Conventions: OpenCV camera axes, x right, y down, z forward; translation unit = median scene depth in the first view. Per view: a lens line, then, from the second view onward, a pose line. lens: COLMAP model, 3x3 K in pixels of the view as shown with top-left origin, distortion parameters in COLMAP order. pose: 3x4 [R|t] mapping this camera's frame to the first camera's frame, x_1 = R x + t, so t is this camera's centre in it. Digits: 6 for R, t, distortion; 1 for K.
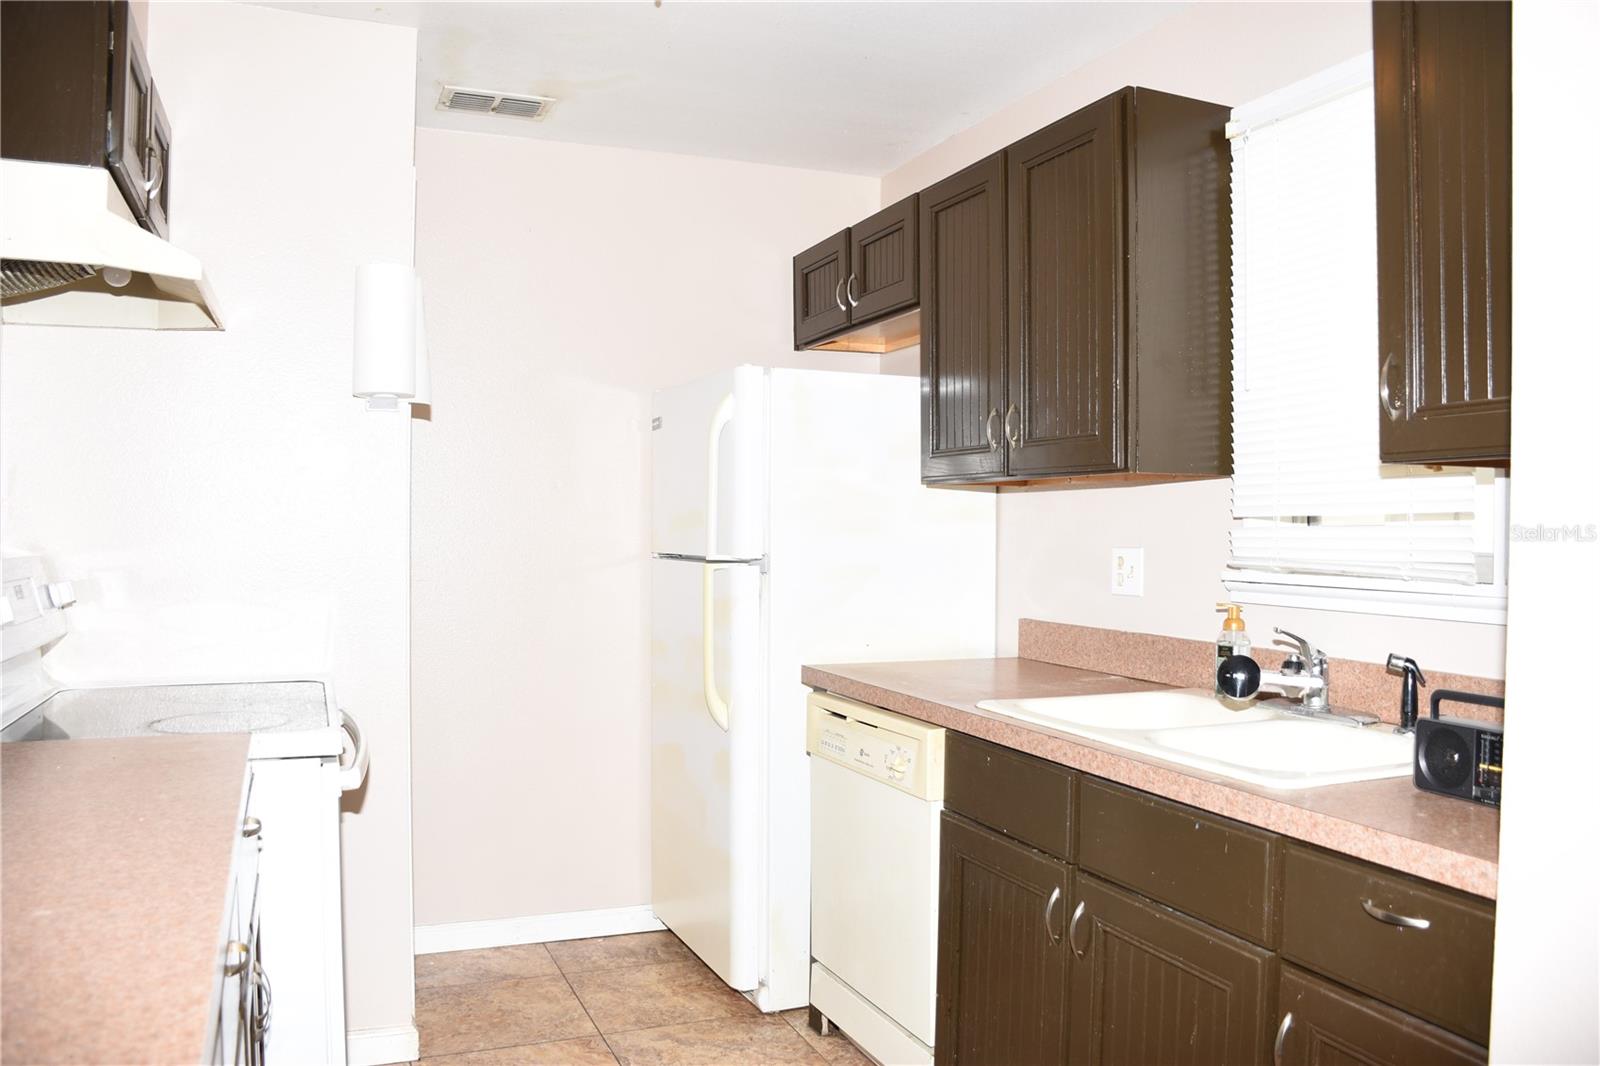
lens RADIAL K [[1269.8, 0, 803.8], [0, 1269.8, 483.0], [0, 0, 1]] dist [-0.058227, 0.002565]
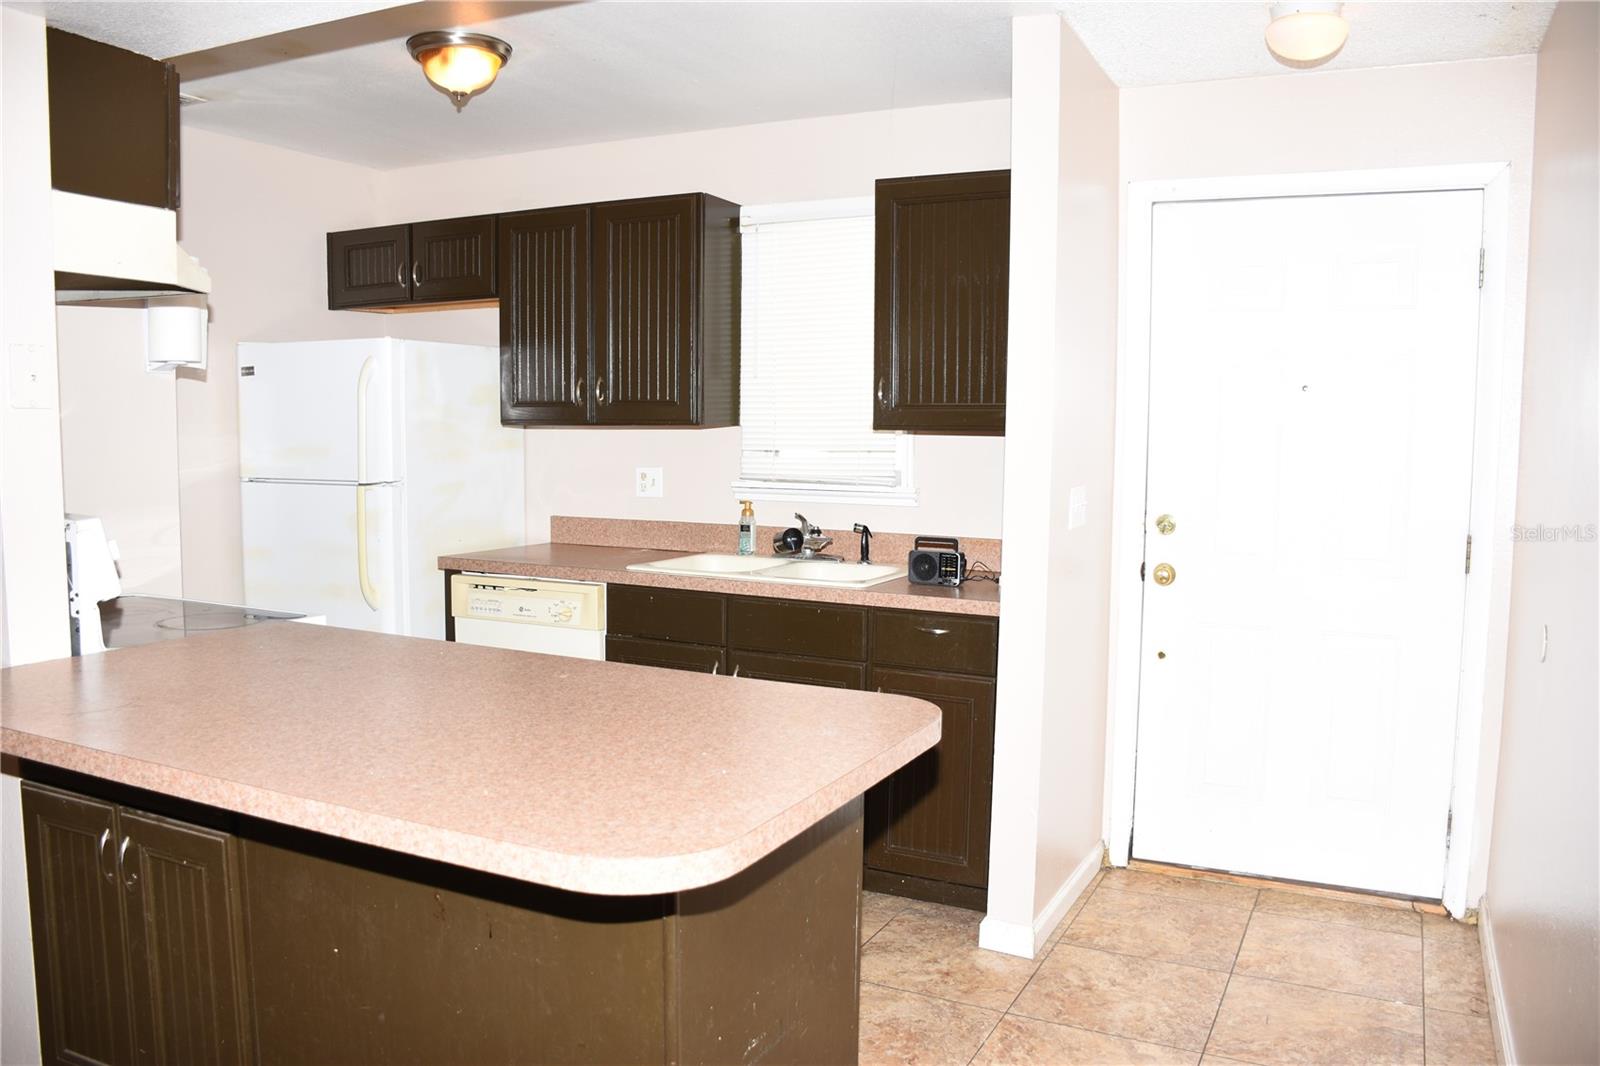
lens RADIAL K [[1261.0, 0, 792.9], [0, 1261.0, 541.6], [0, 0, 1]] dist [-0.152177, 0.110009]
pose [[0.758818, -0.061182, 0.648423, -0.649226], [-0.023483, 0.992361, 0.121115, -0.052138], [-0.650879, -0.107131, 0.751585, -0.305292]]
